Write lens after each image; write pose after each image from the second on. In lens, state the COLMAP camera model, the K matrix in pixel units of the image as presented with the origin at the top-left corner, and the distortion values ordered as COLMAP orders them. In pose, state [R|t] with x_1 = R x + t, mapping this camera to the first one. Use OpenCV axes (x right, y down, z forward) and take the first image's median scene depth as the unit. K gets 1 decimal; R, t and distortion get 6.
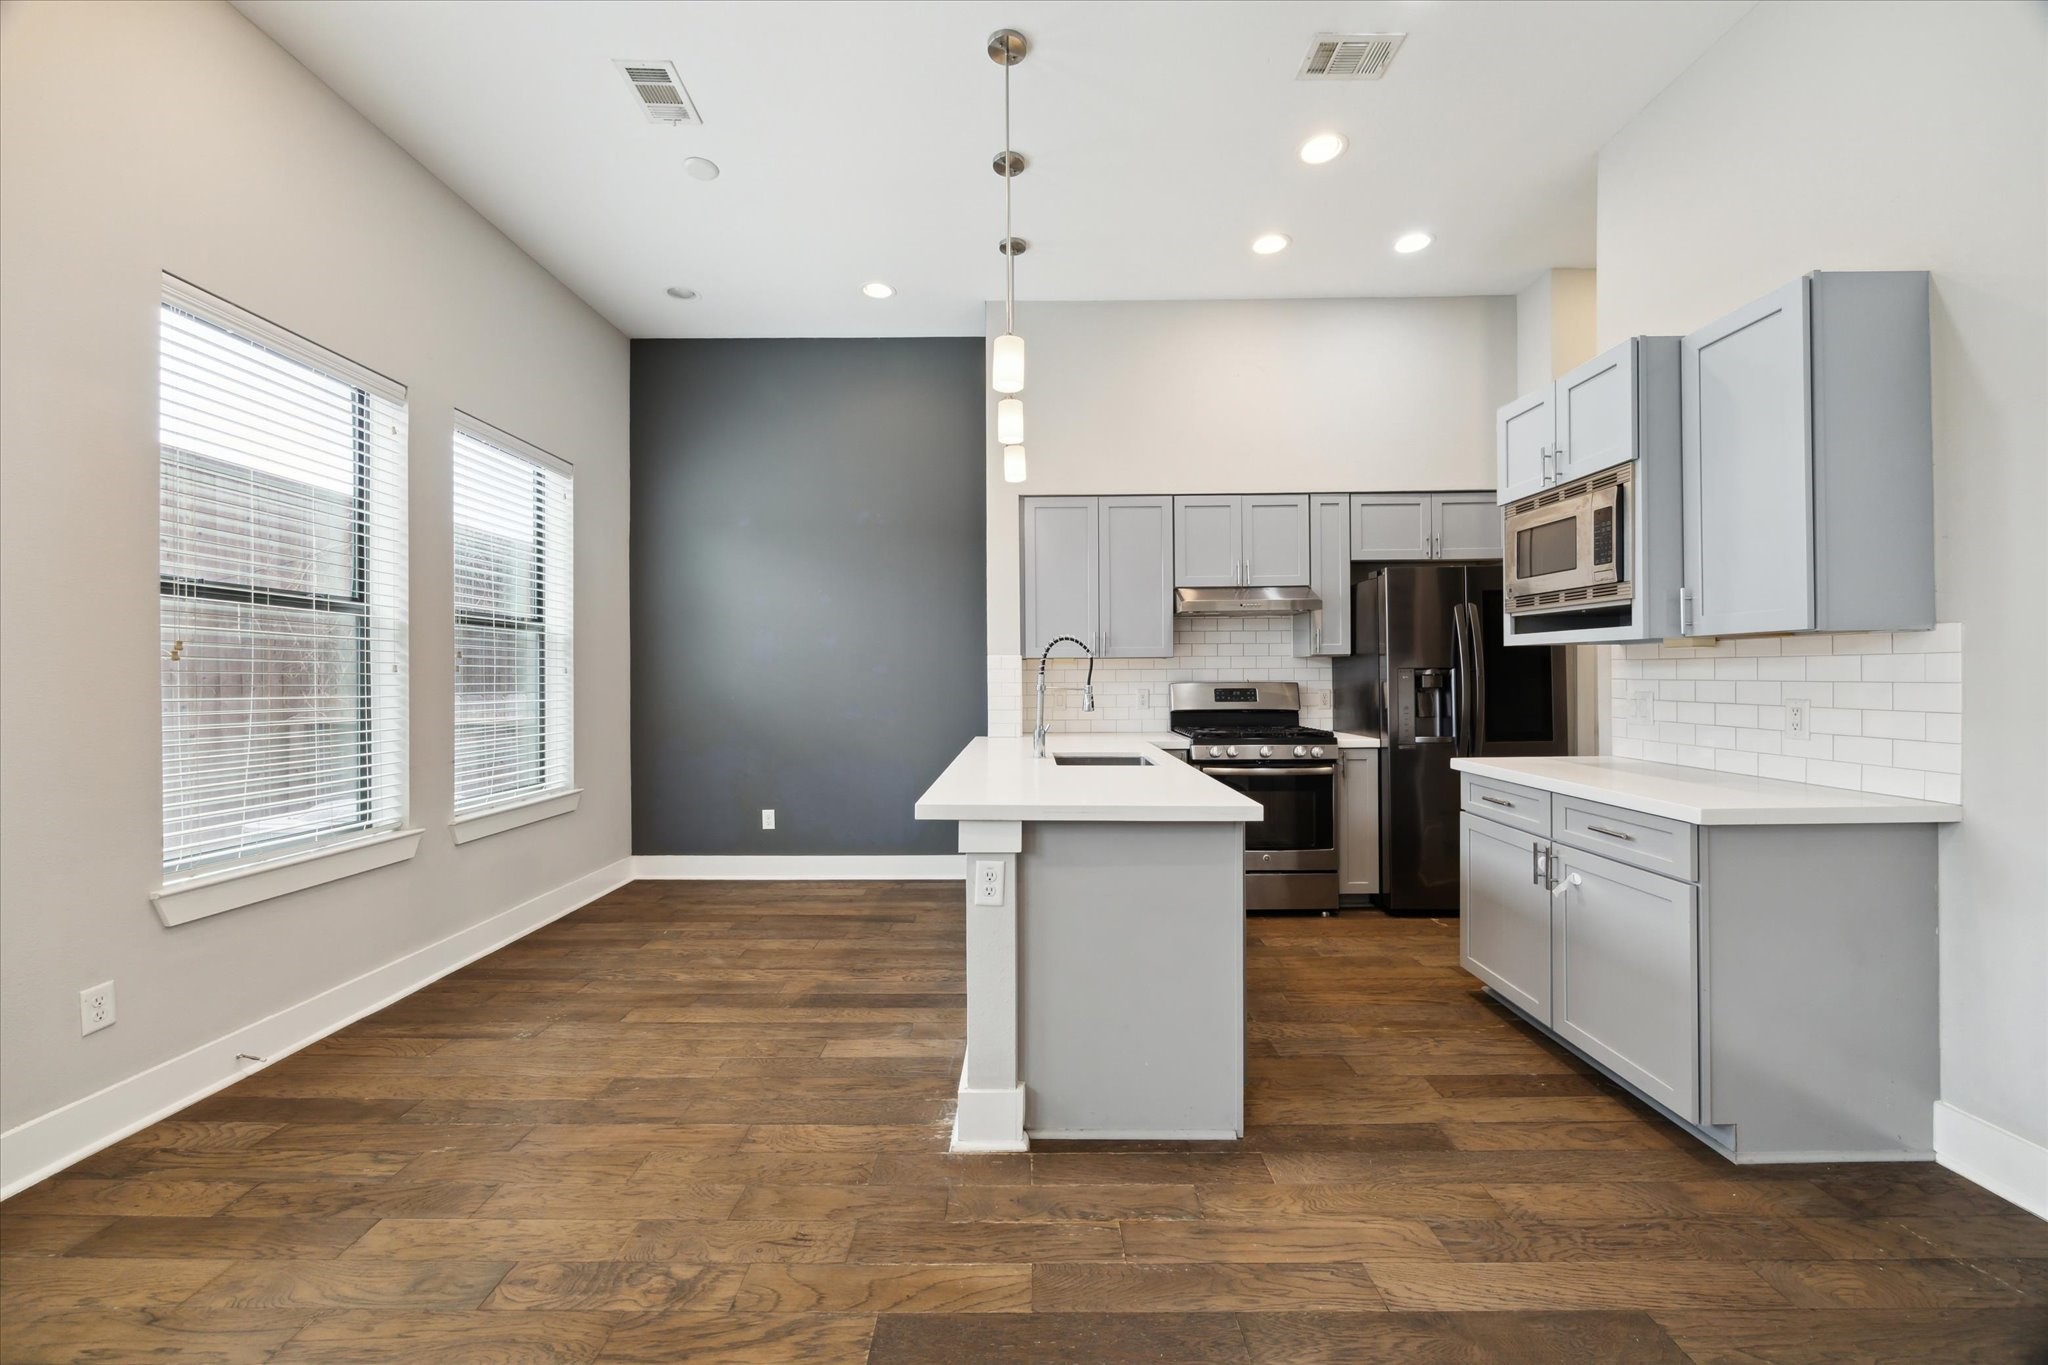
lens RADIAL K [[776.2, 0, 1024.5], [0, 776.2, 678.4], [0, 0, 1]] dist [-0.004084, 0.000164]
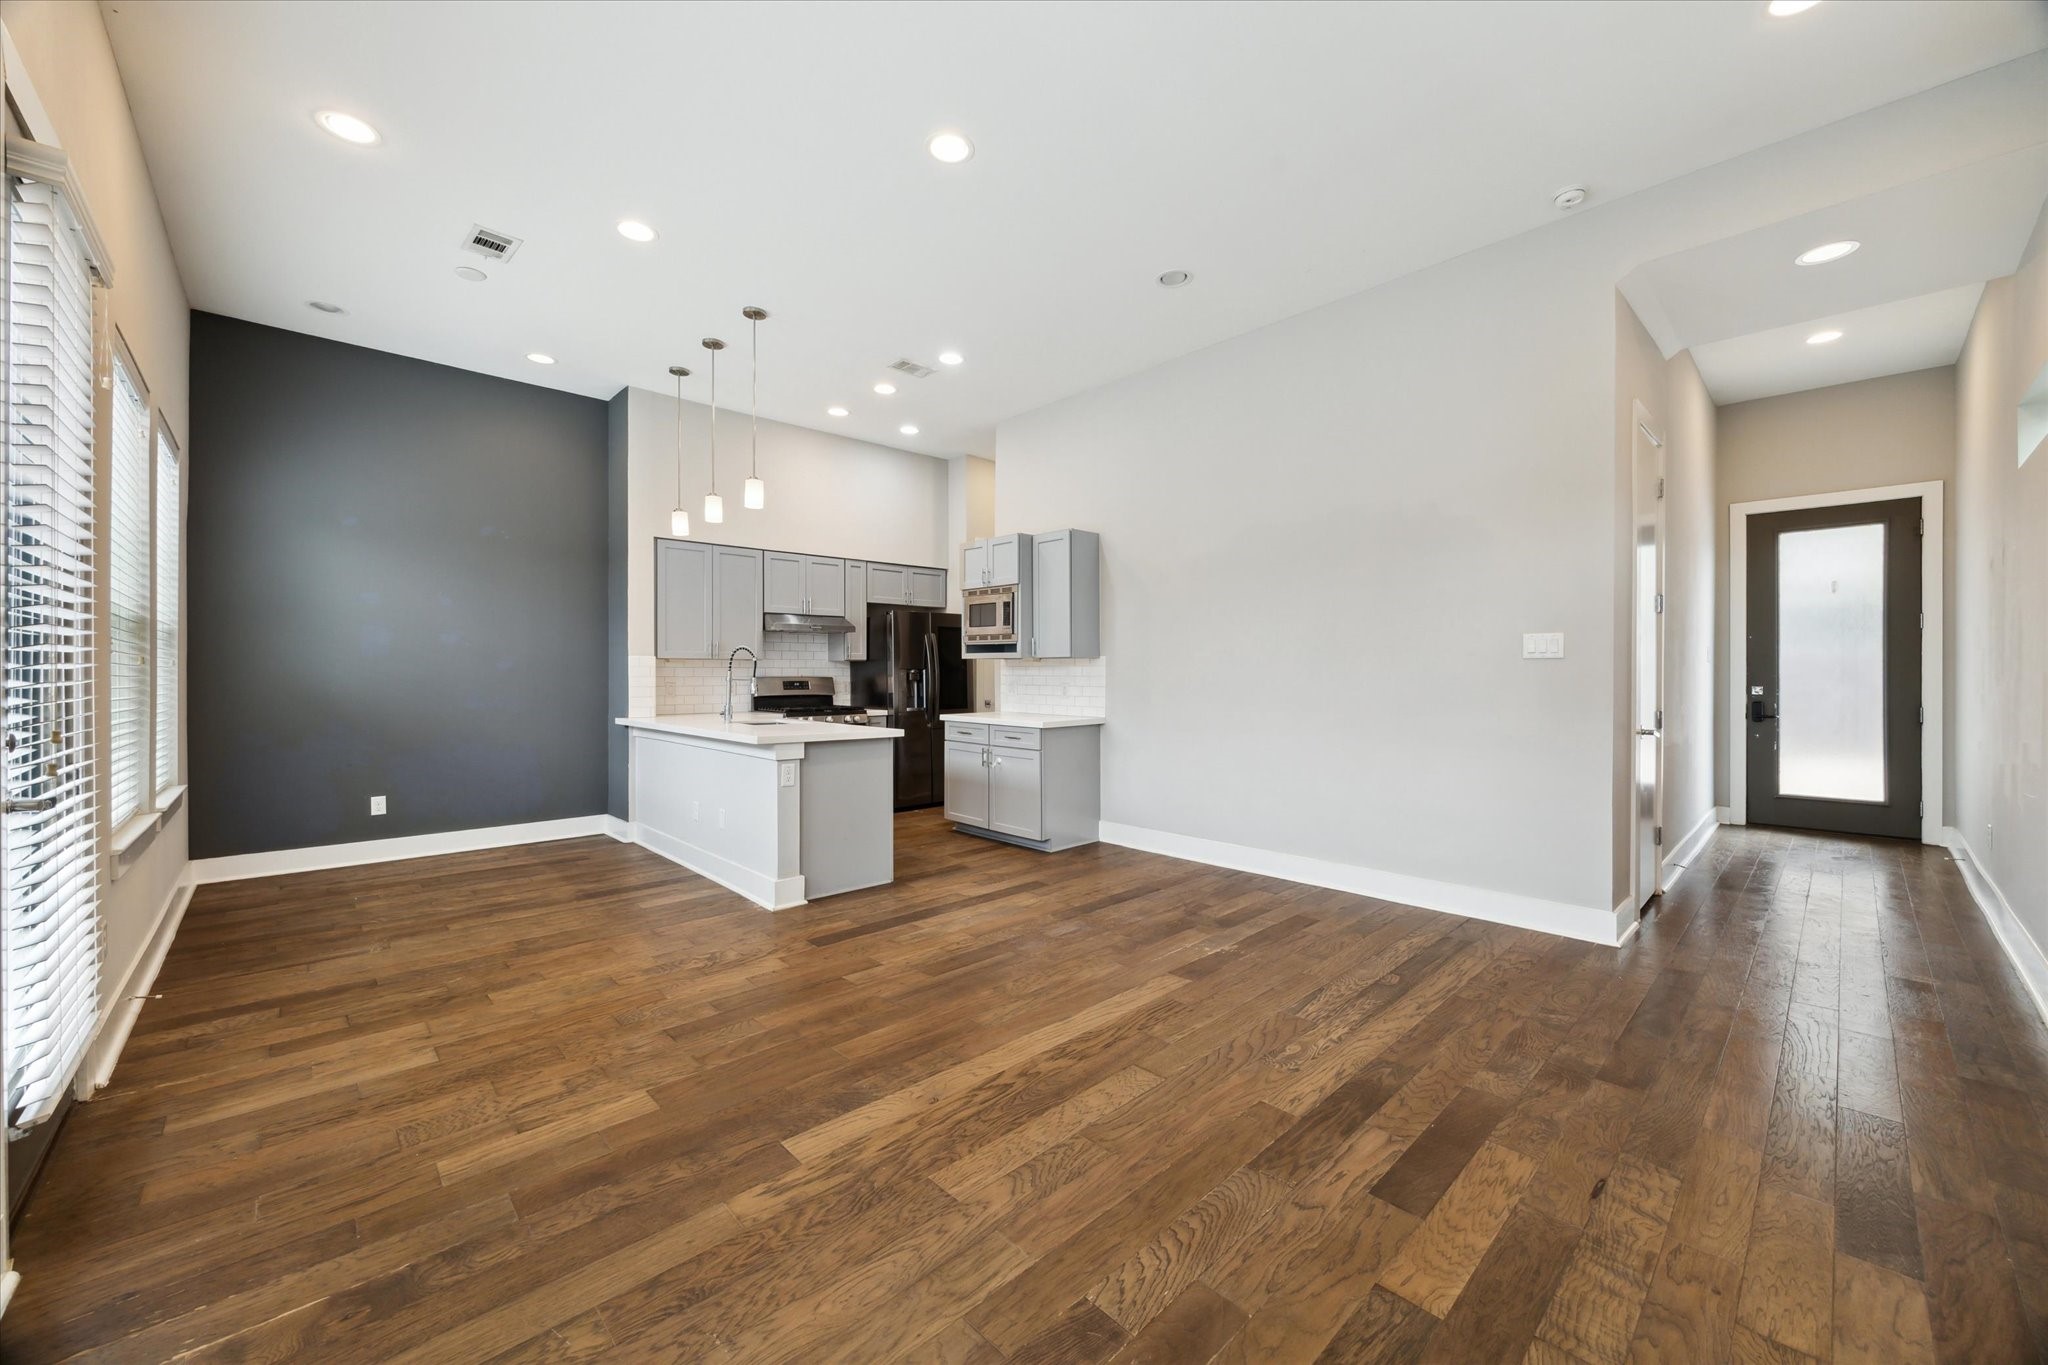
lens RADIAL K [[776.2, 0, 1024.5], [0, 776.2, 678.4], [0, 0, 1]] dist [-0.004084, 0.000164]
pose [[0.722495, 0.001296, 0.691375, -0.732901], [-0.002972, 0.999995, 0.001231, 0.007530], [-0.691370, -0.002944, 0.722495, -0.642112]]
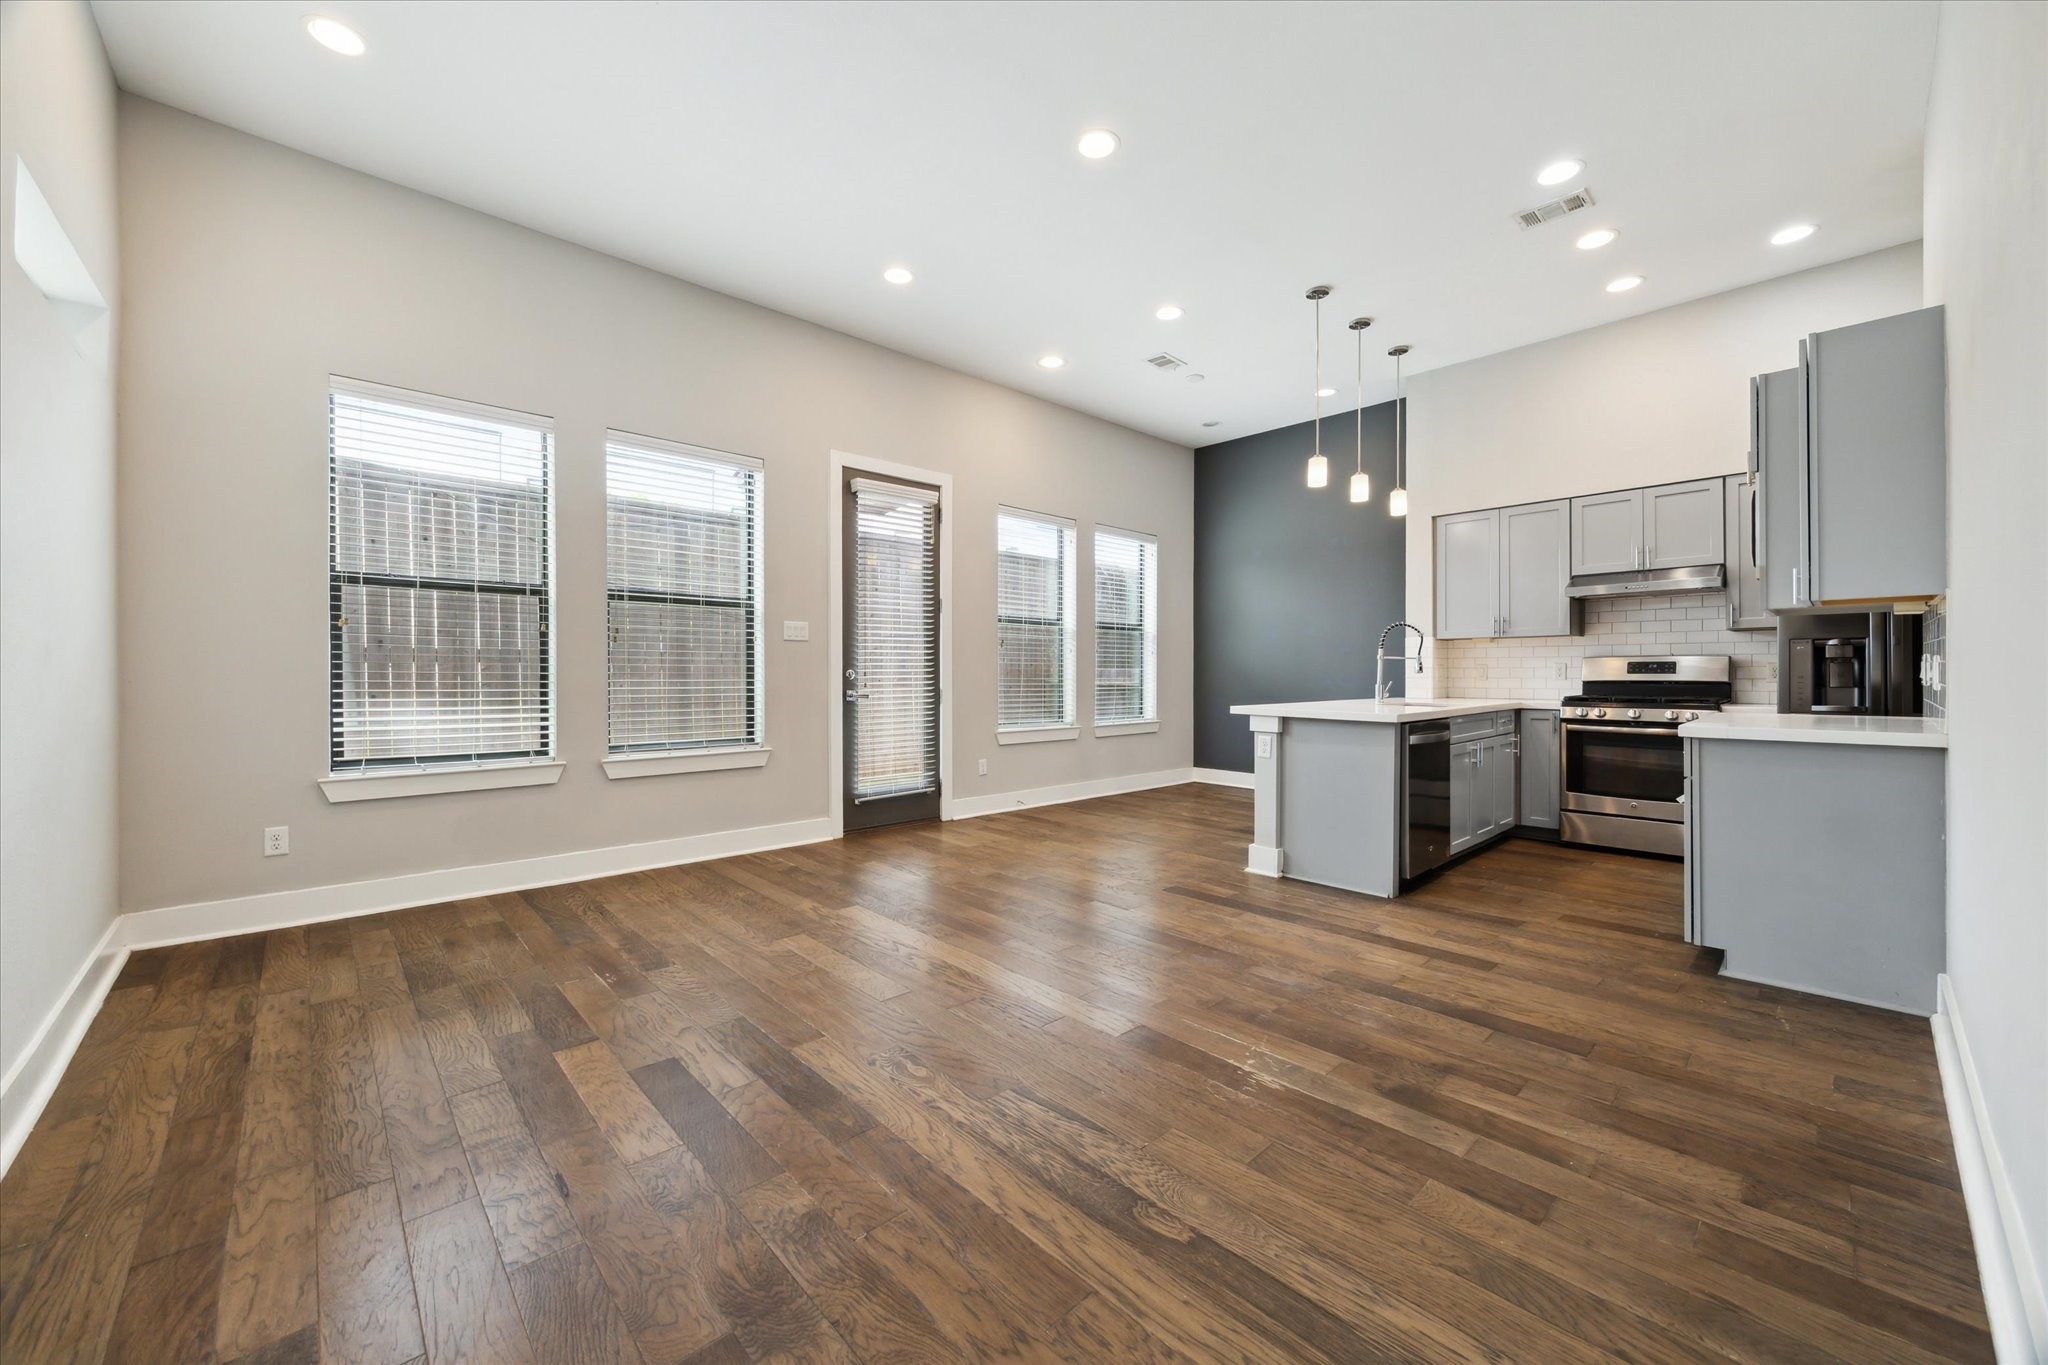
lens RADIAL K [[776.2, 0, 1024.5], [0, 776.2, 678.4], [0, 0, 1]] dist [-0.004084, 0.000164]
pose [[0.686370, 0.010650, -0.727175, 0.752273], [-0.003544, 0.999930, 0.011300, 0.044599], [0.727244, -0.005179, 0.686359, -0.652983]]
